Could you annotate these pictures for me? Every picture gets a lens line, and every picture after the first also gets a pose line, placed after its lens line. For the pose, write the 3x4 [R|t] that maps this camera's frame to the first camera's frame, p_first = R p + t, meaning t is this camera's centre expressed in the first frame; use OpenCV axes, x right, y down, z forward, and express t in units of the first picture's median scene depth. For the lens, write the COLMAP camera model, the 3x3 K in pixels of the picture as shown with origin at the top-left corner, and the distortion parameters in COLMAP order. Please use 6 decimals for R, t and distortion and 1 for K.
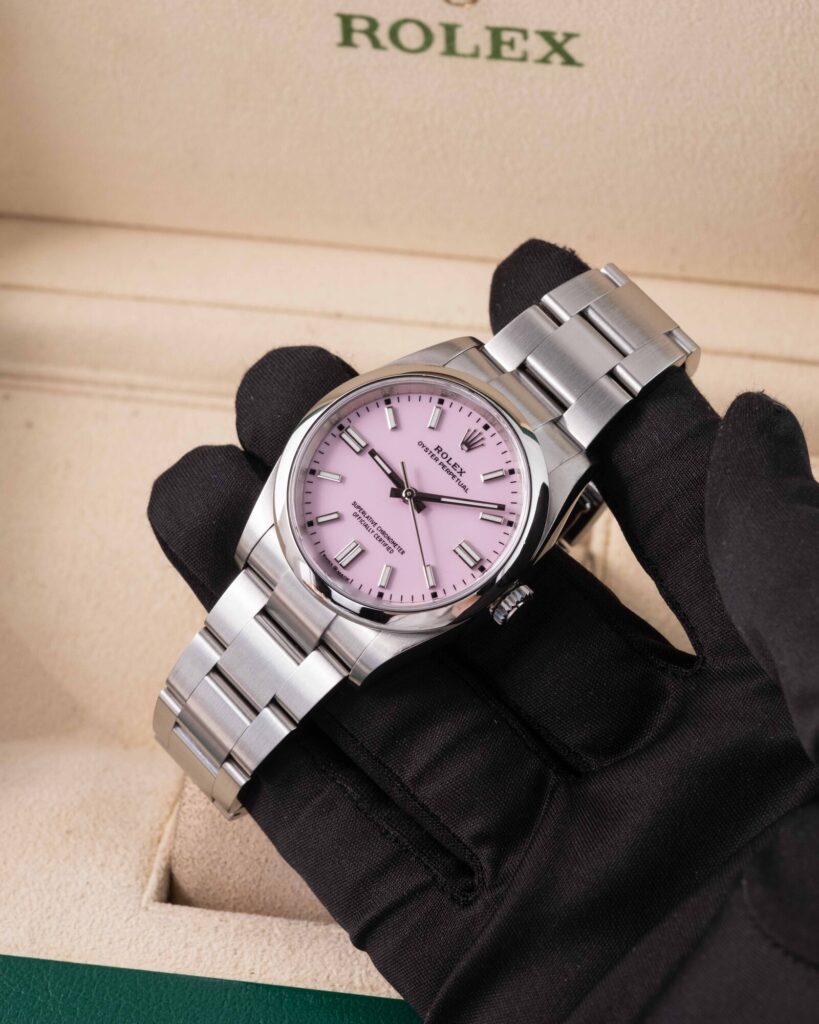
lens RADIAL K [[4466.1, 0, 411.3], [0, 4466.1, 502.4], [0, 0, 1]] dist [0.226198, 0.000000]
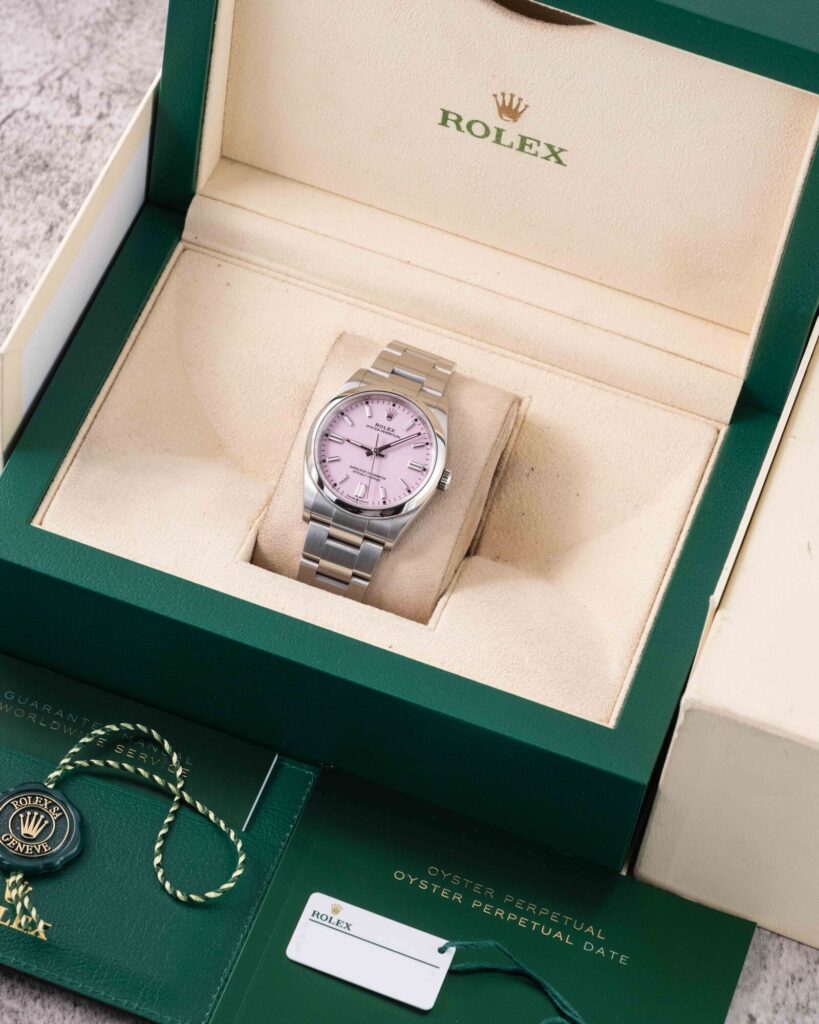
lens RADIAL K [[4898.8, 0, 409.6], [0, 4898.8, 518.0], [0, 0, 1]] dist [0.269060, 0.000000]
pose [[0.975291, 0.220790, -0.007727, 0.023137], [-0.218988, 0.970769, 0.098238, -0.140771], [0.029191, -0.094119, 0.995133, -1.012732]]
